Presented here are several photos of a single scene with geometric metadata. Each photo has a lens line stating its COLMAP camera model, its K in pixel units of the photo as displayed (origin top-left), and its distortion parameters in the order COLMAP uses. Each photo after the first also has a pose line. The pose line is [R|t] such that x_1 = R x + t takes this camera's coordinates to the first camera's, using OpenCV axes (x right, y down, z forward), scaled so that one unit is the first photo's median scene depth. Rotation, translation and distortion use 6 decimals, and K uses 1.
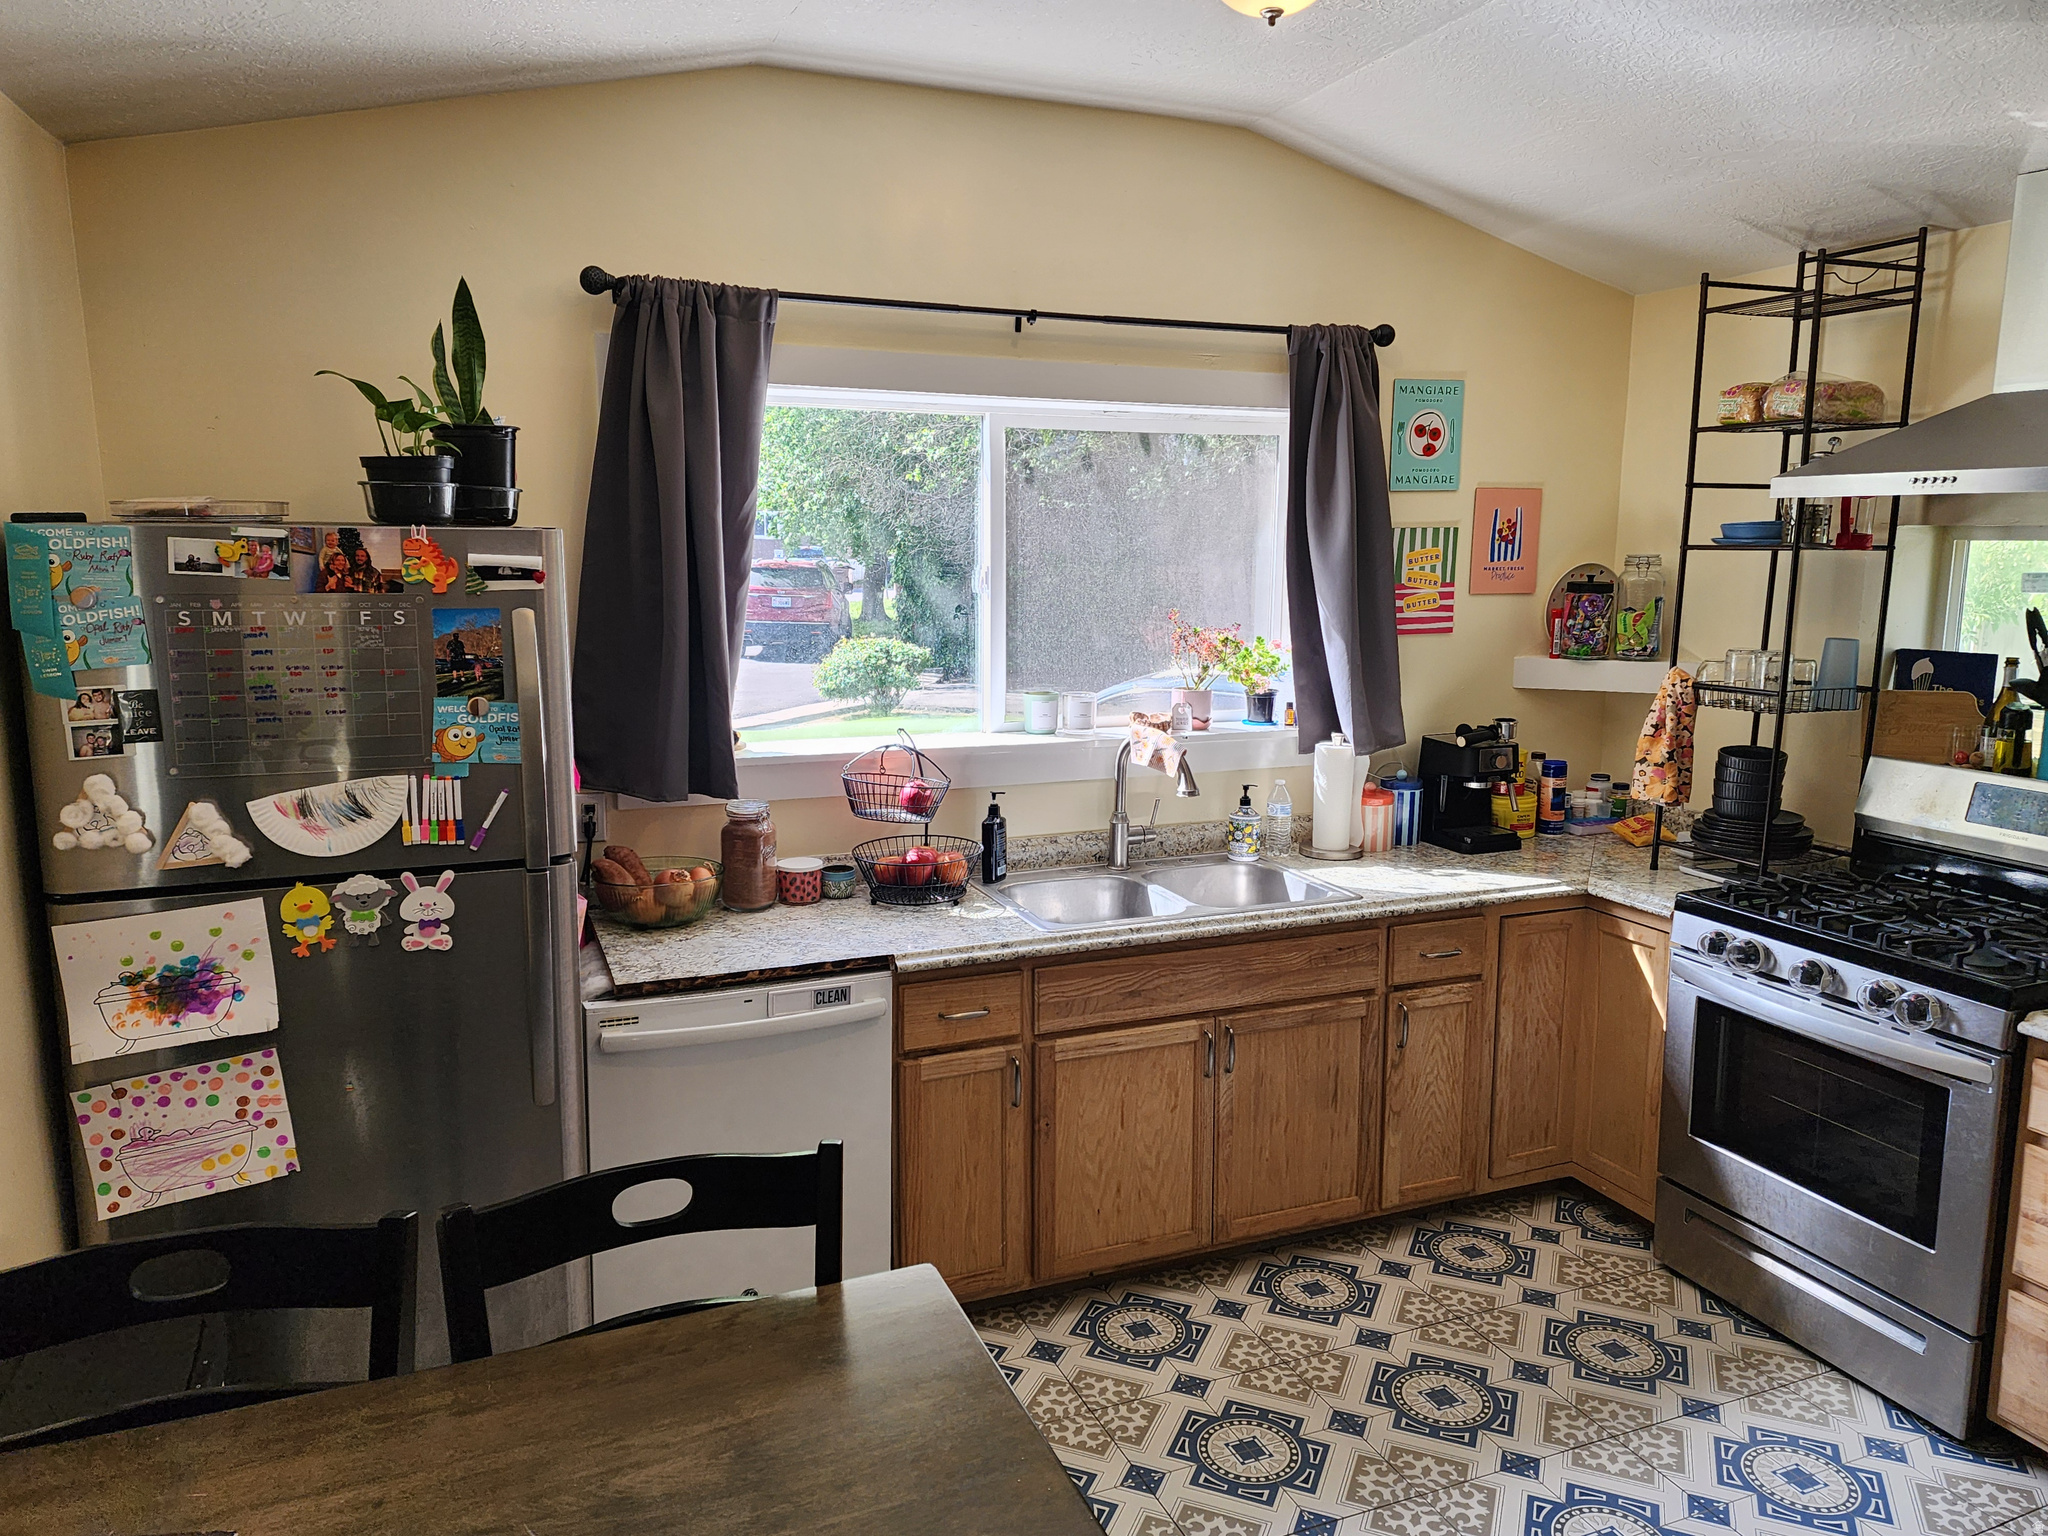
lens RADIAL K [[1430.2, 0, 1024.0], [0, 1430.2, 768.0], [0, 0, 1]] dist [0.060160, -0.006773]
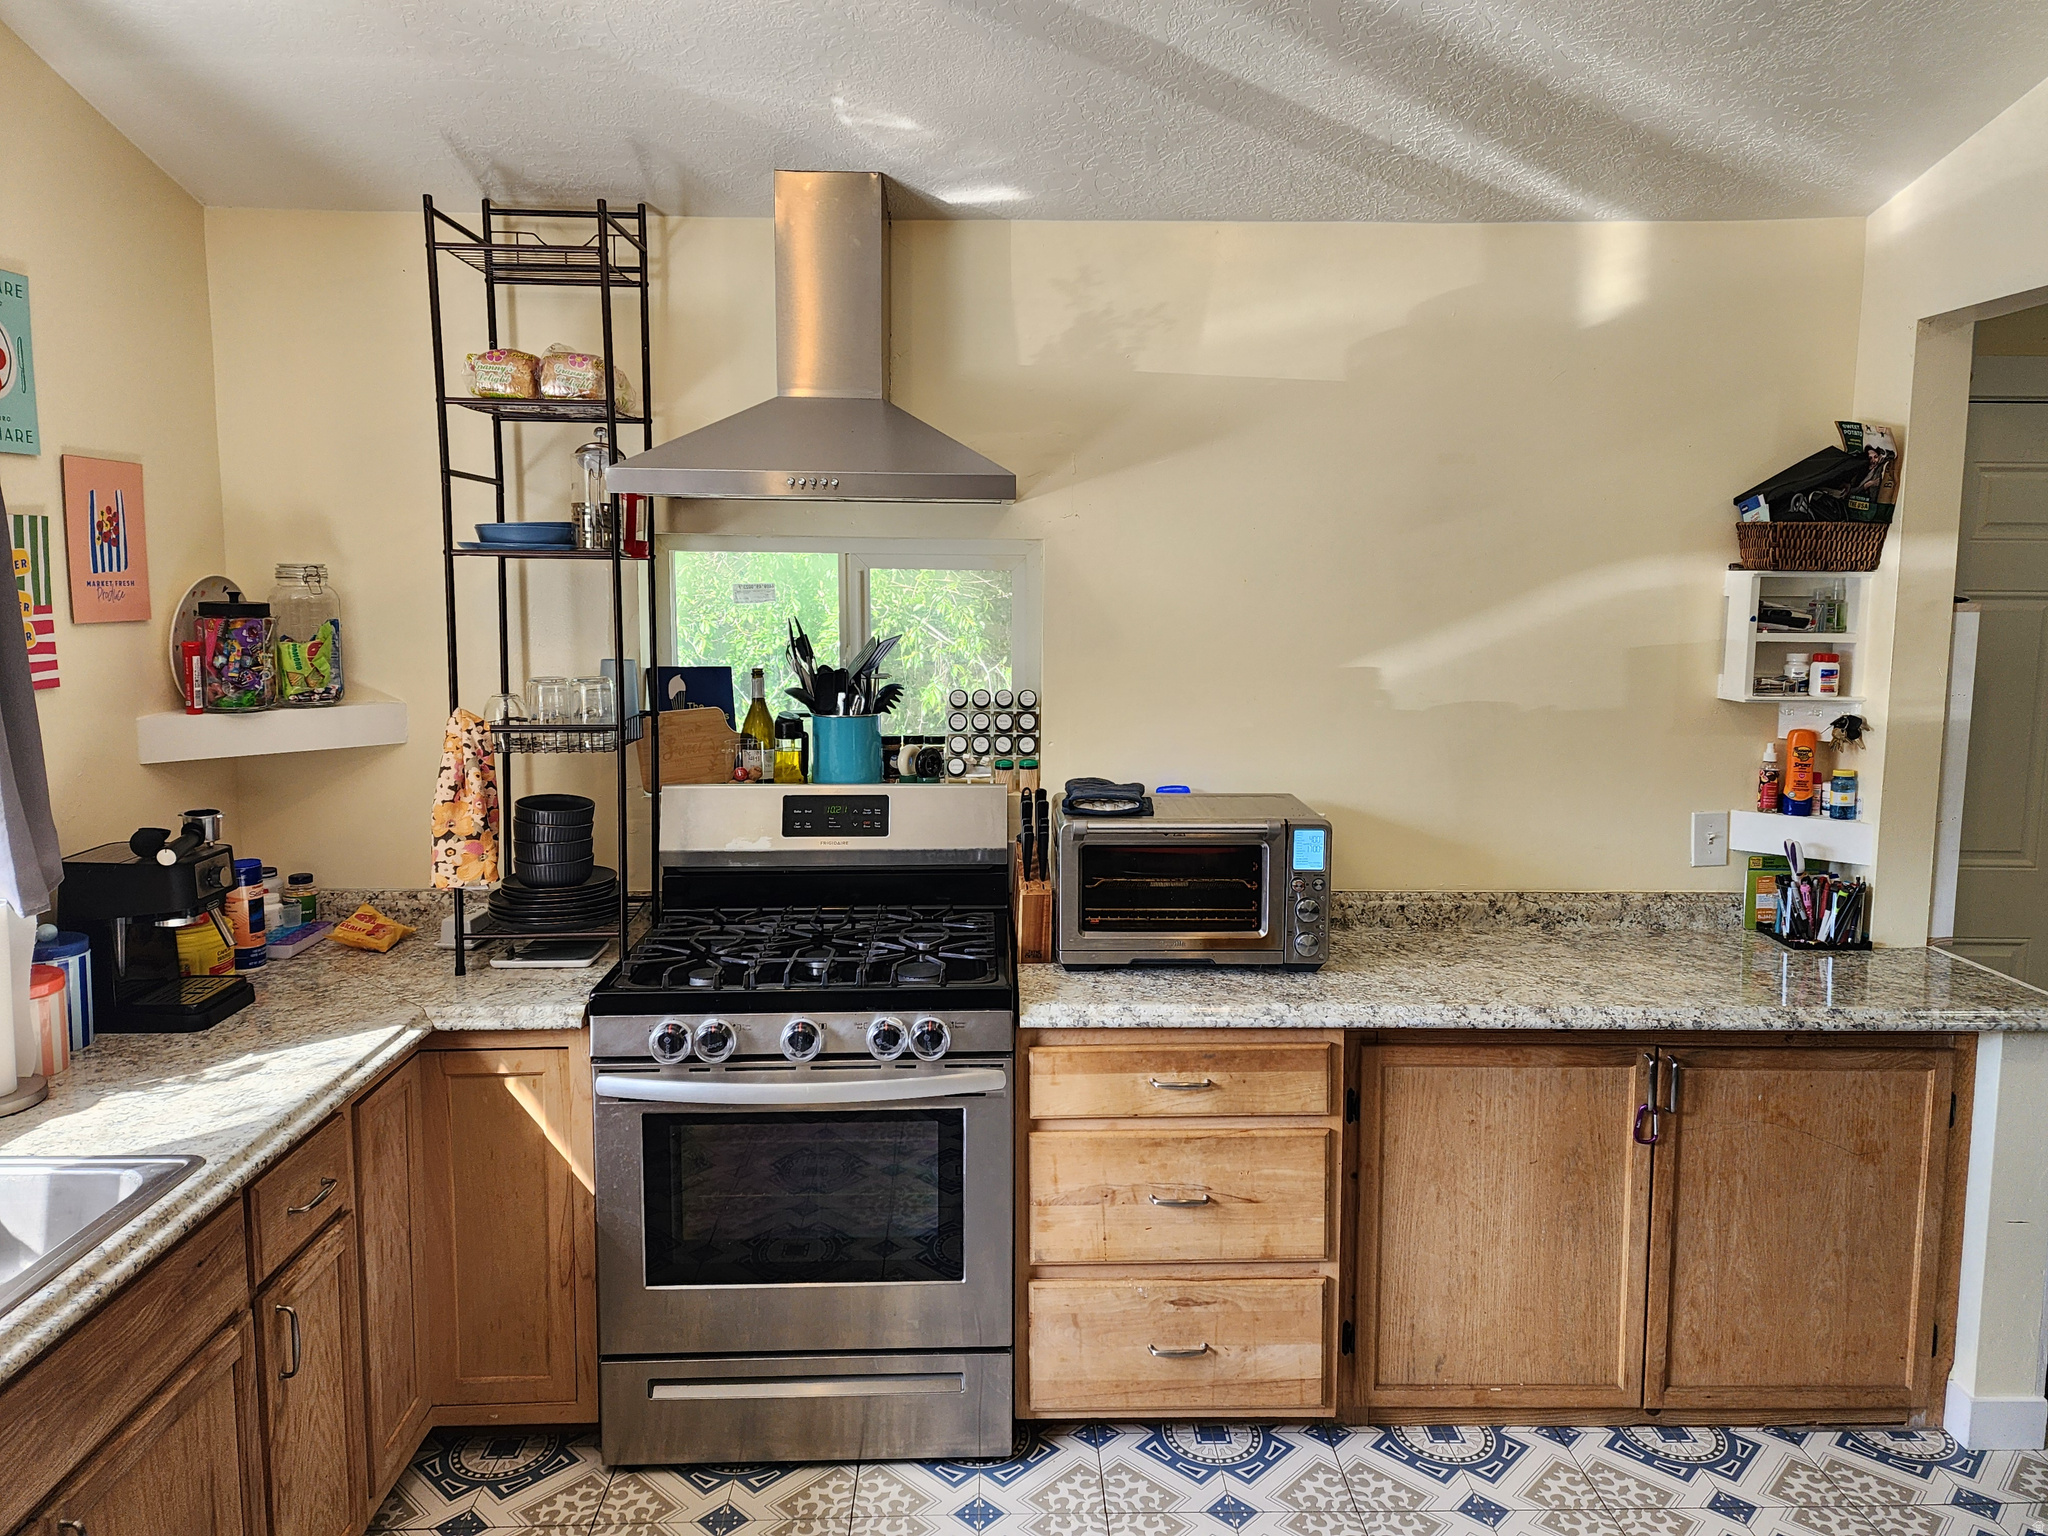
lens RADIAL K [[1435.1, 0, 1027.9], [0, 1435.1, 742.8], [0, 0, 1]] dist [0.085037, -0.071632]
pose [[0.349545, -0.113240, 0.930051, -0.172312], [0.148221, 0.986852, 0.064450, -0.060538], [-0.925121, 0.115325, 0.361734, 0.478133]]
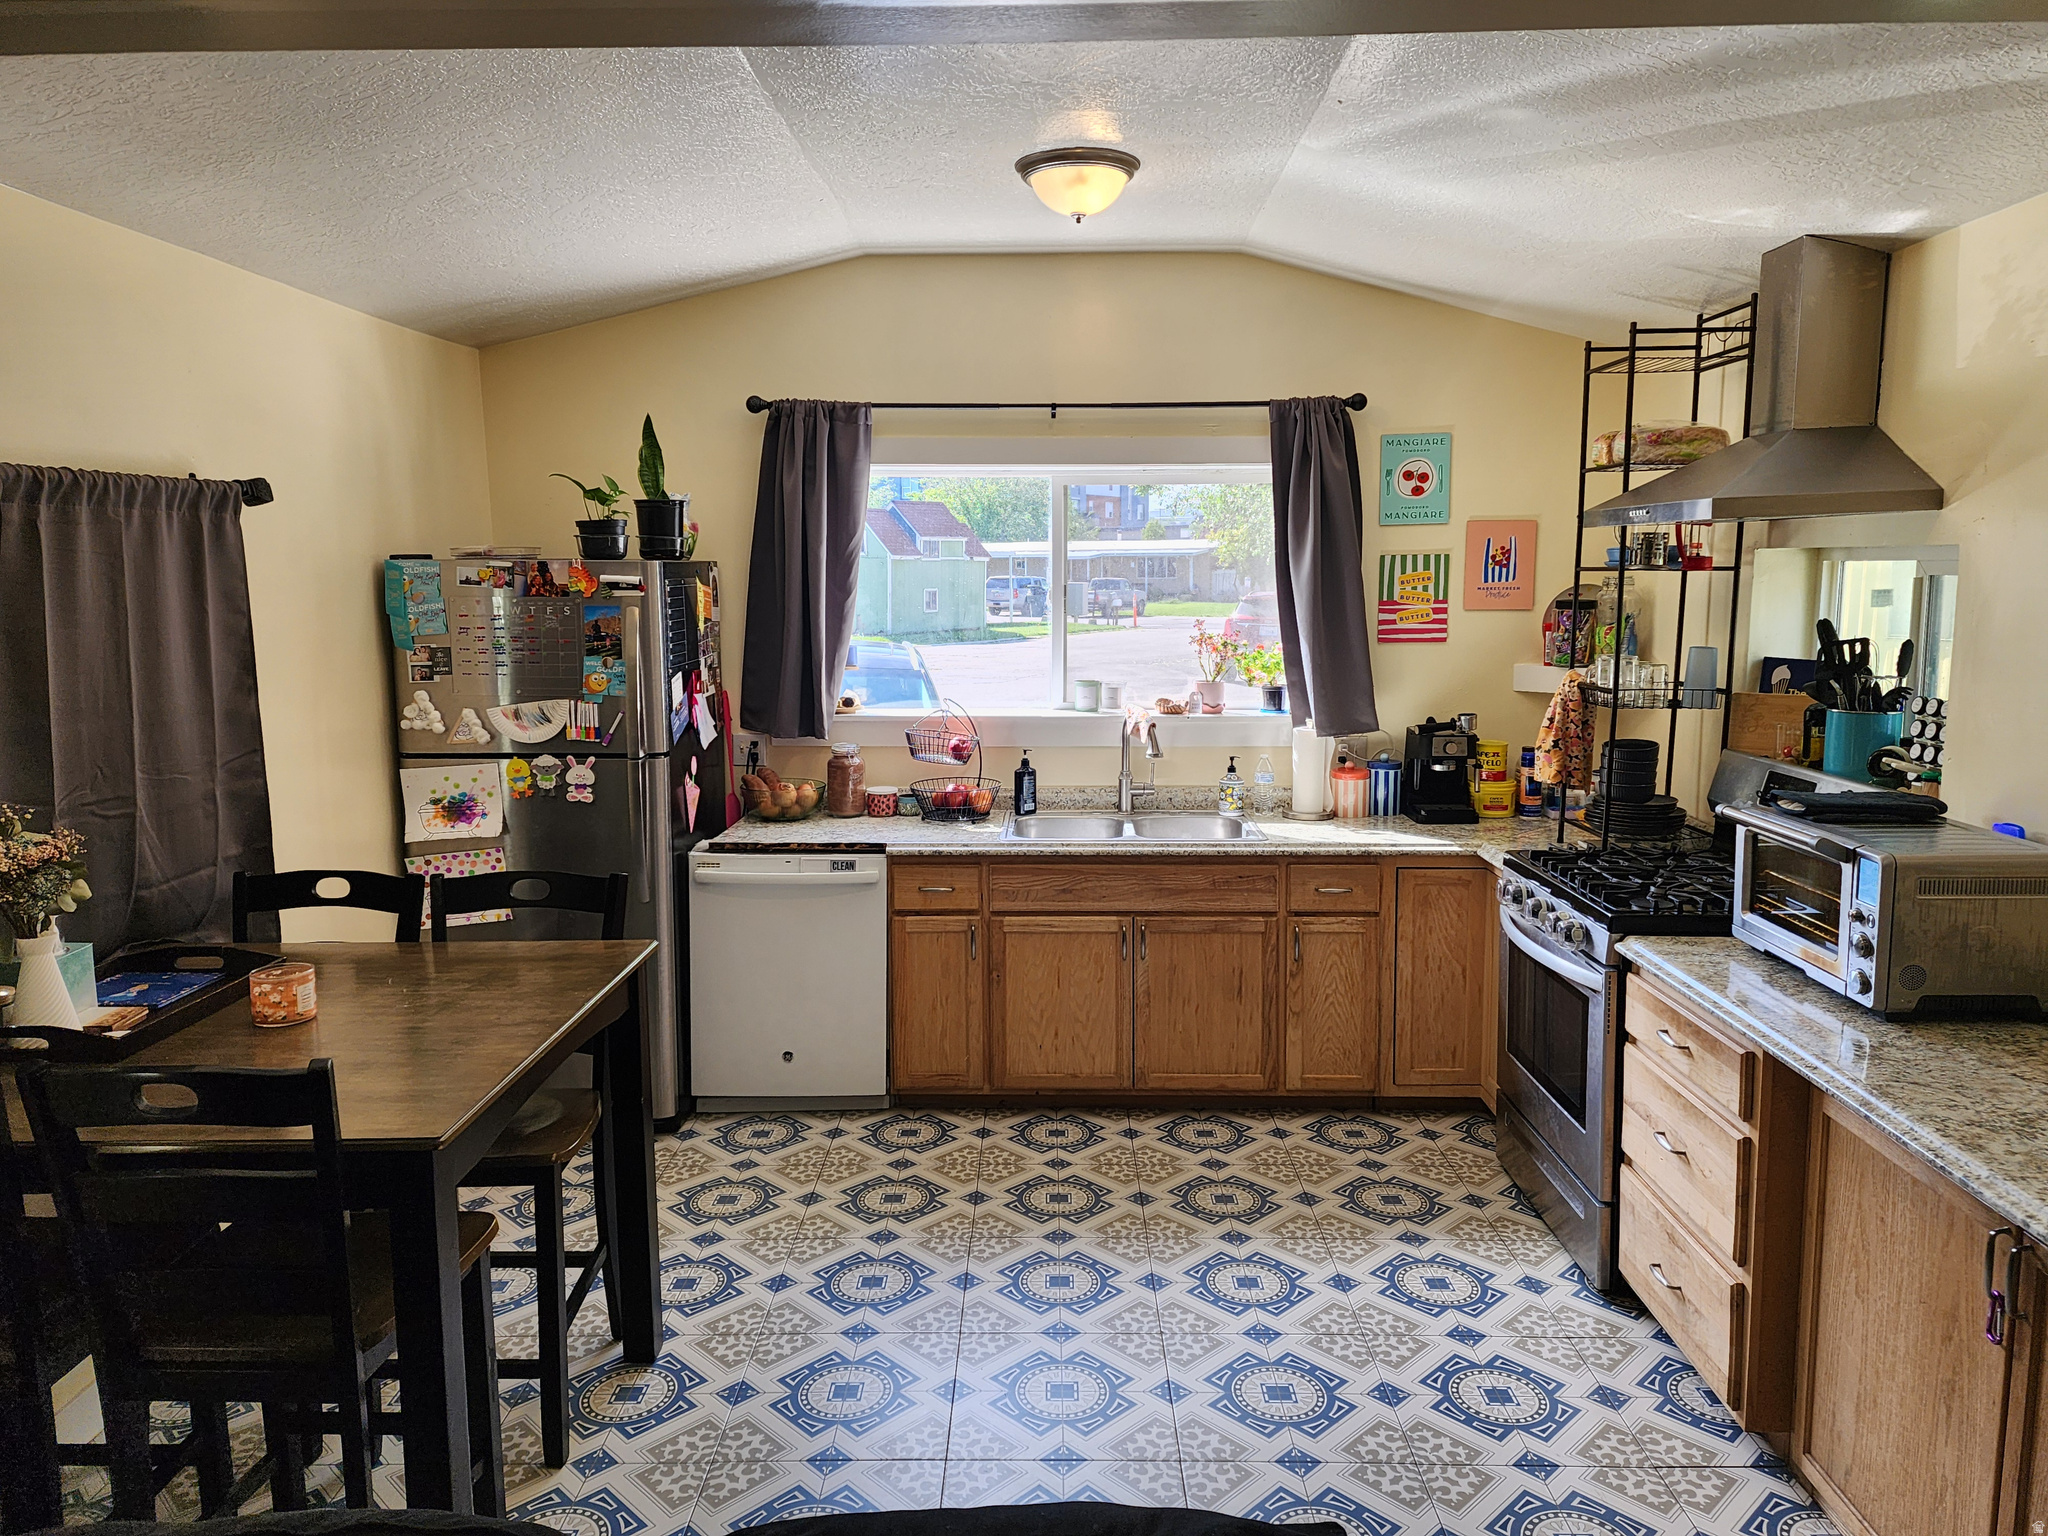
lens RADIAL K [[1416.5, 0, 1019.7], [0, 1416.5, 756.8], [0, 0, 1]] dist [0.135511, -0.113132]
pose [[0.916741, 0.046016, -0.396822, 0.544008], [-0.058060, 0.998144, -0.018384, 0.052222], [0.395239, 0.039893, 0.917712, -0.273248]]
